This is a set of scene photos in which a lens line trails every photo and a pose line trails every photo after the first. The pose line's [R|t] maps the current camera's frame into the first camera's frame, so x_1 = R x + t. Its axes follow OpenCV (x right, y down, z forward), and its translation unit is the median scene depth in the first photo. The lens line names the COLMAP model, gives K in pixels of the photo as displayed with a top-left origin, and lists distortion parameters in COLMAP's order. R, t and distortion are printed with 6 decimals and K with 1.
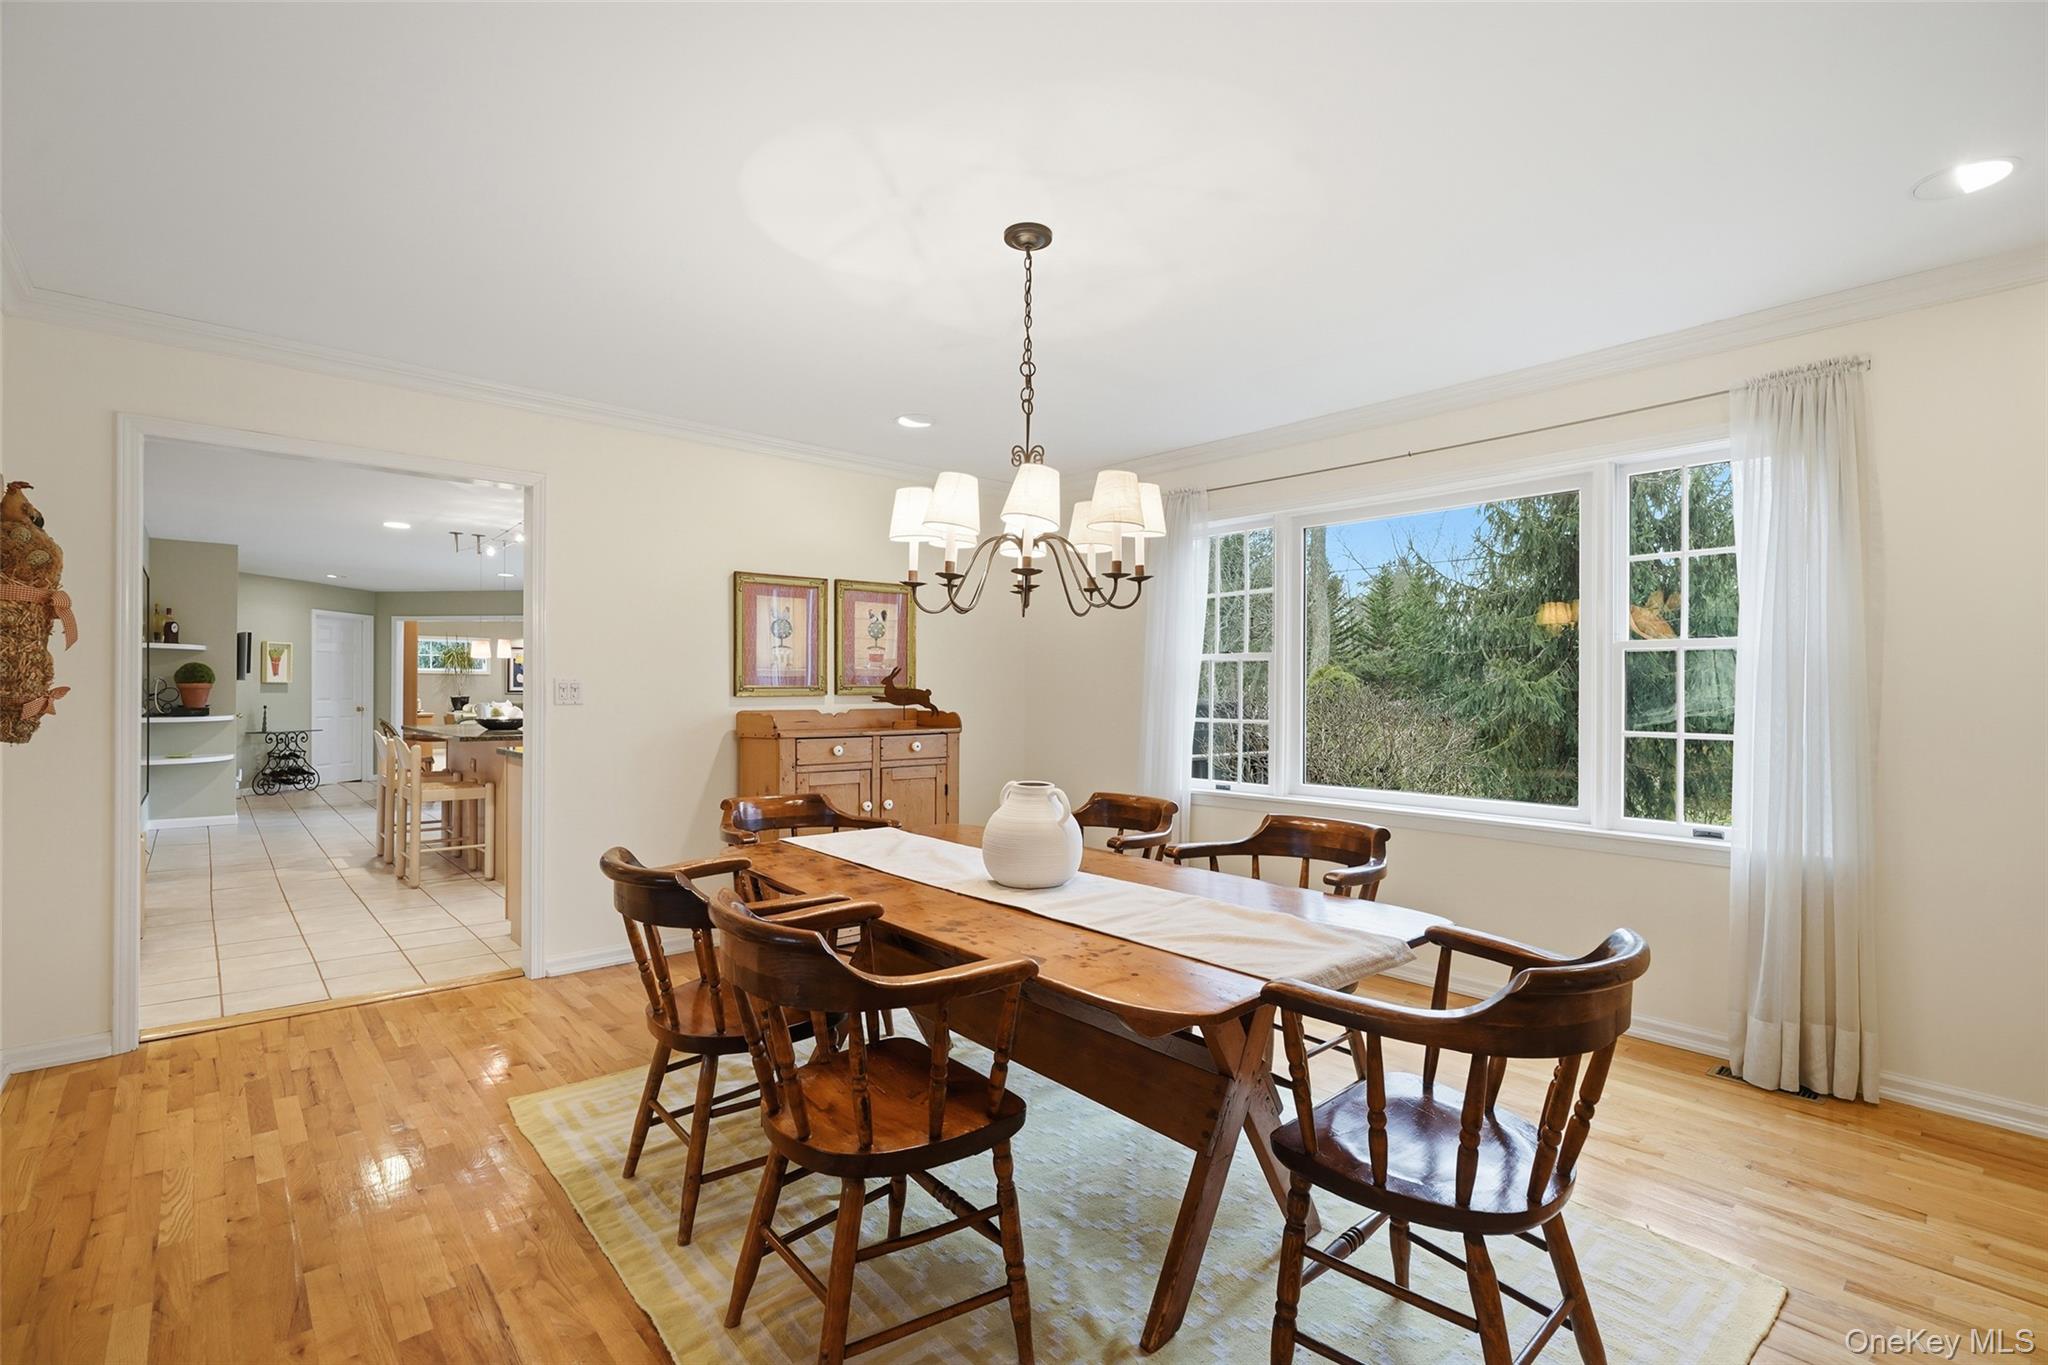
lens RADIAL K [[922.8, 0, 1029.3], [0, 922.8, 693.7], [0, 0, 1]] dist [-0.000869, 0.000552]
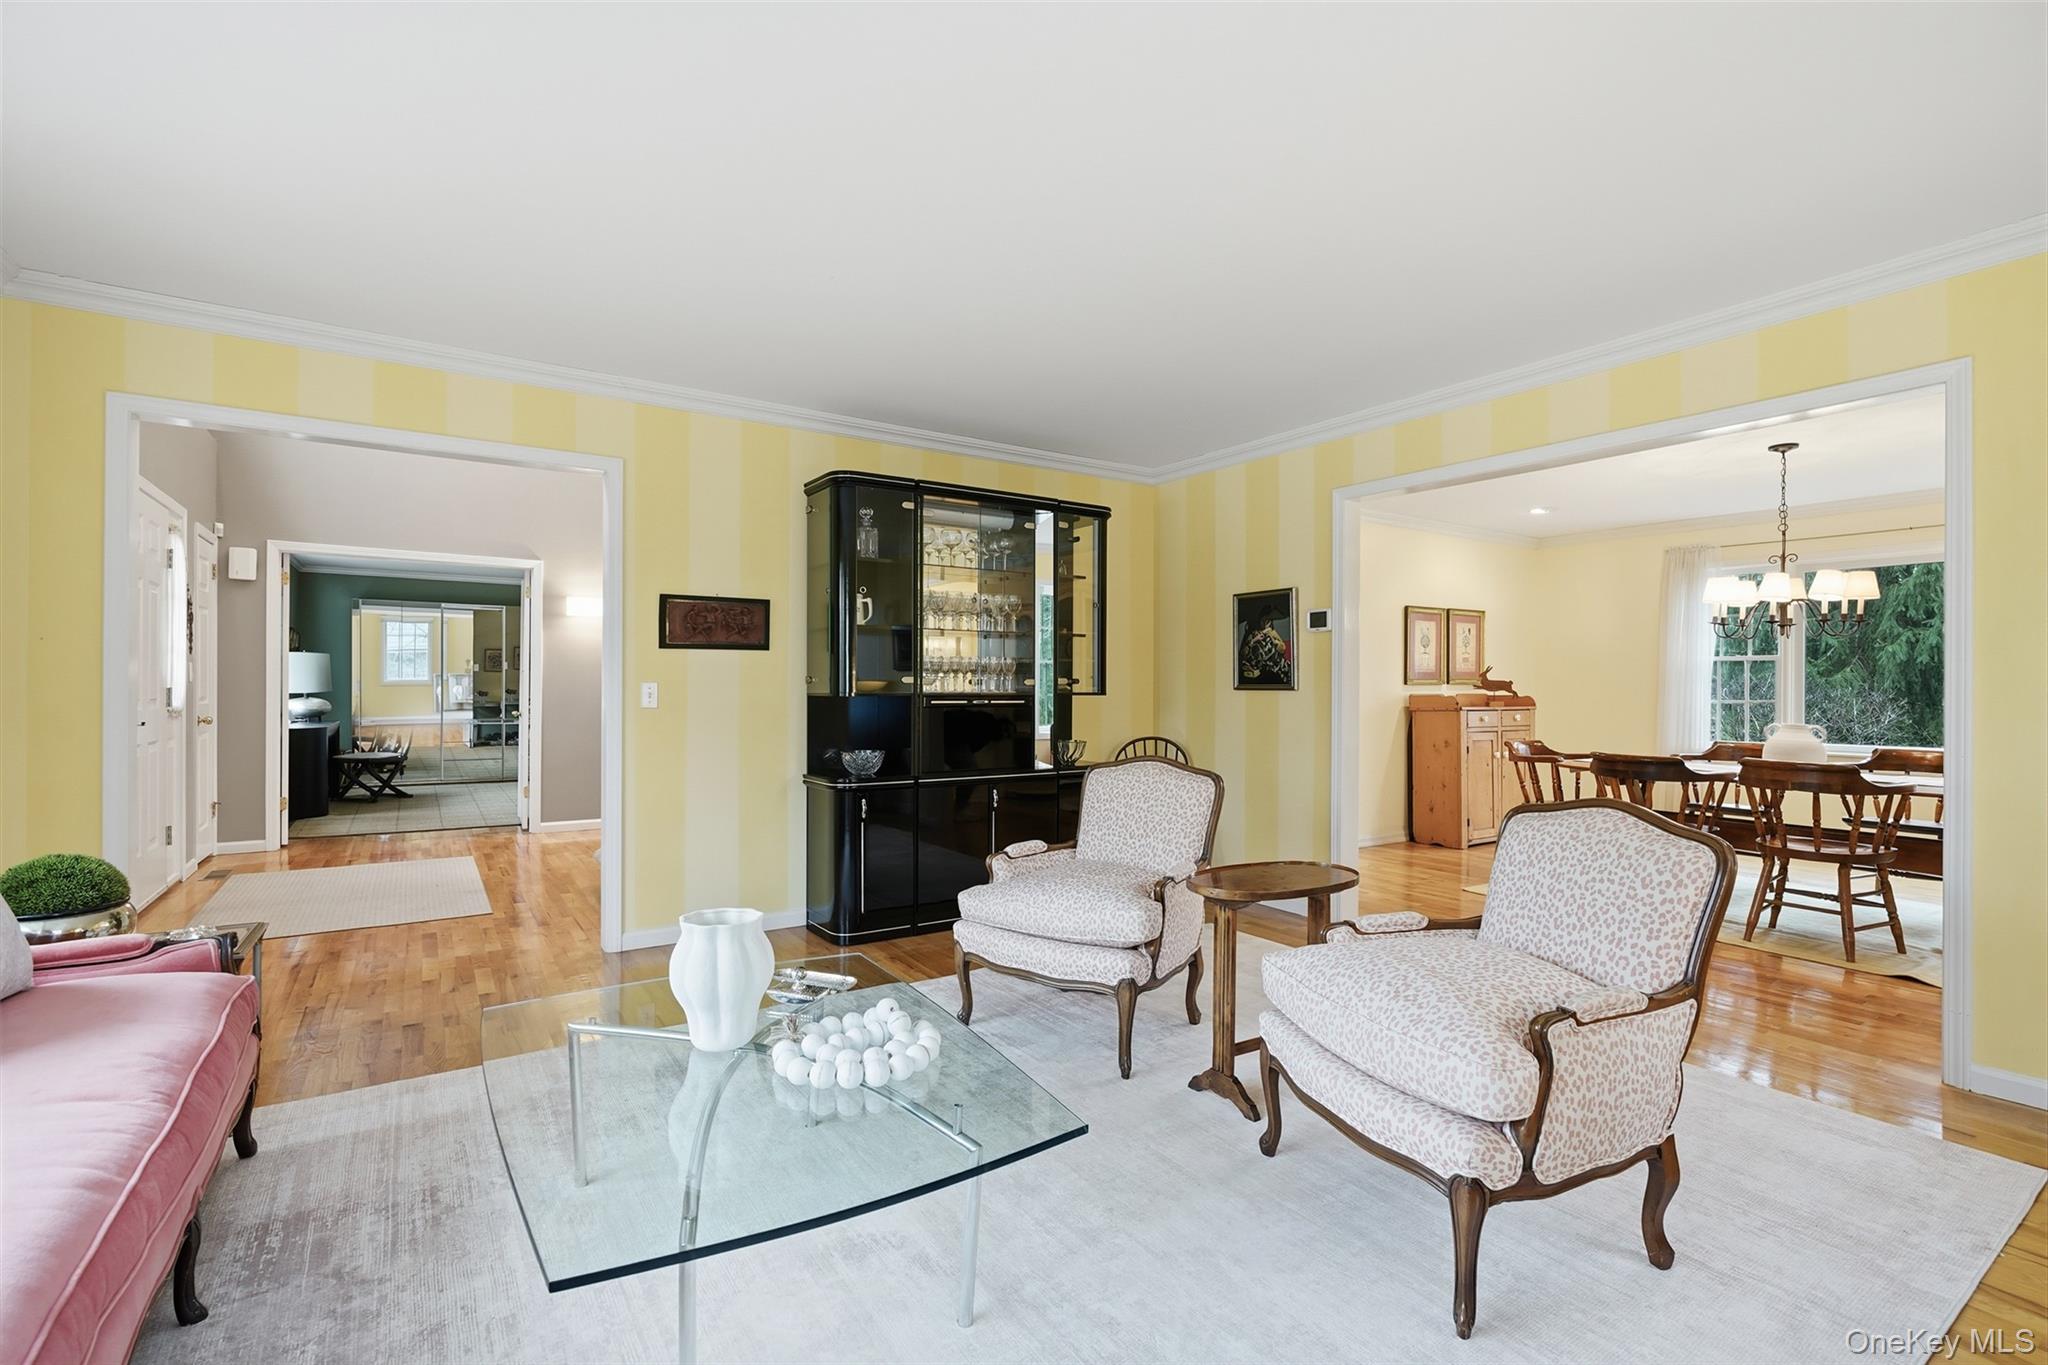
lens RADIAL K [[922.8, 0, 1029.3], [0, 922.8, 693.7], [0, 0, 1]] dist [-0.000869, 0.000552]
pose [[0.987819, 0.000240, -0.155605, -0.695606], [-0.000220, 1.000000, 0.000142, 0.017633], [0.155605, -0.000106, 0.987819, -0.652370]]
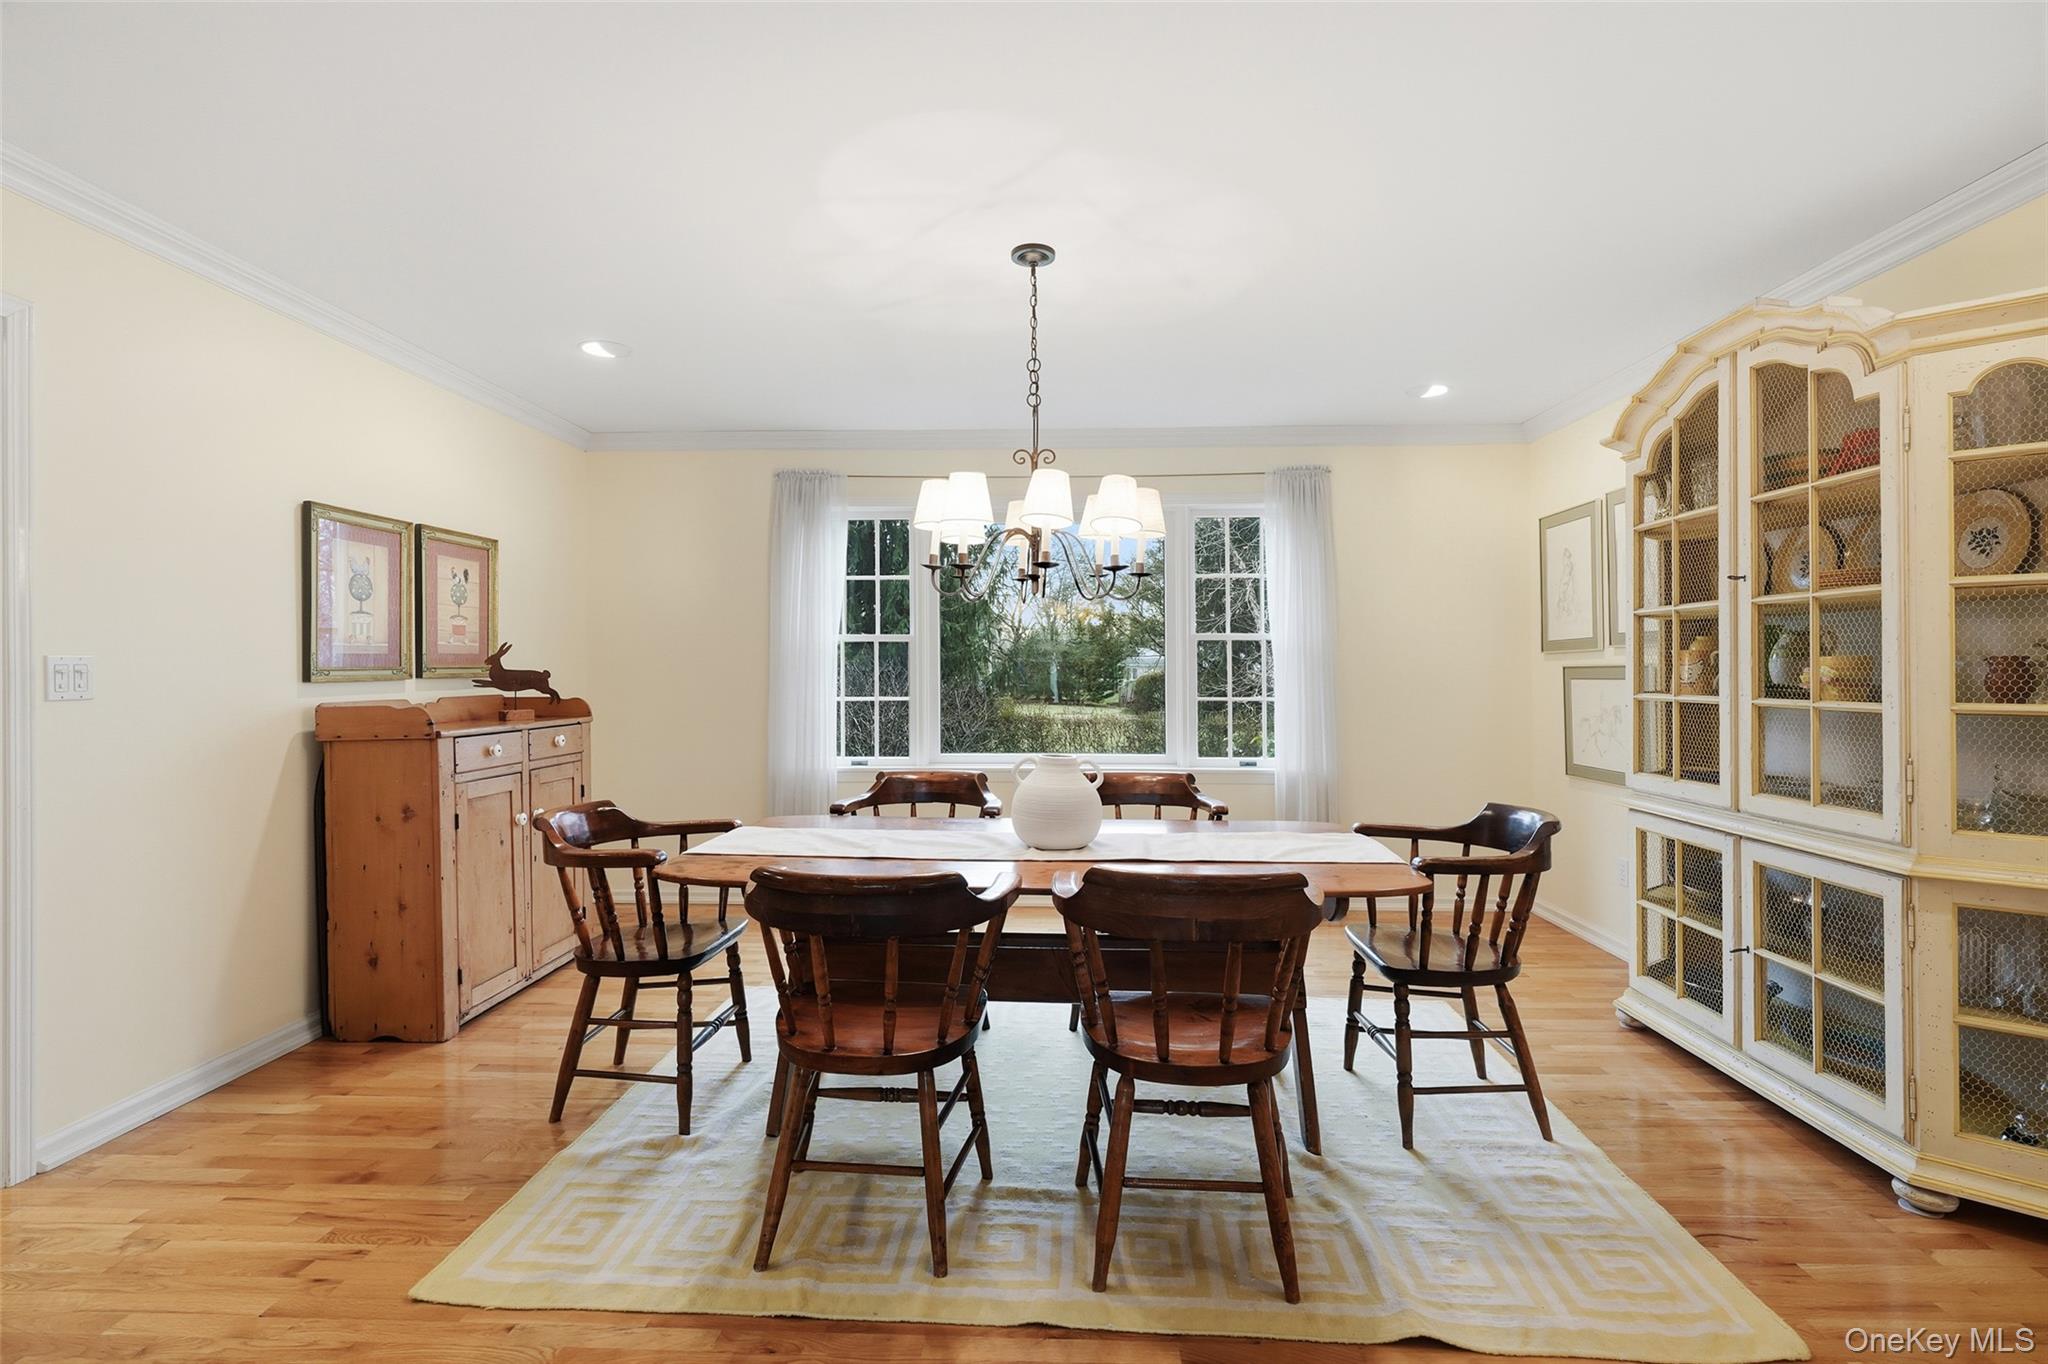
lens RADIAL K [[943.3, 0, 1020.9], [0, 943.3, 670.3], [0, 0, 1]] dist [-0.001600, 0.000244]
pose [[0.703187, -0.006791, 0.710973, -0.433813], [0.006661, 0.999973, 0.002964, -0.004958], [-0.710974, 0.002652, 0.703213, 0.124552]]
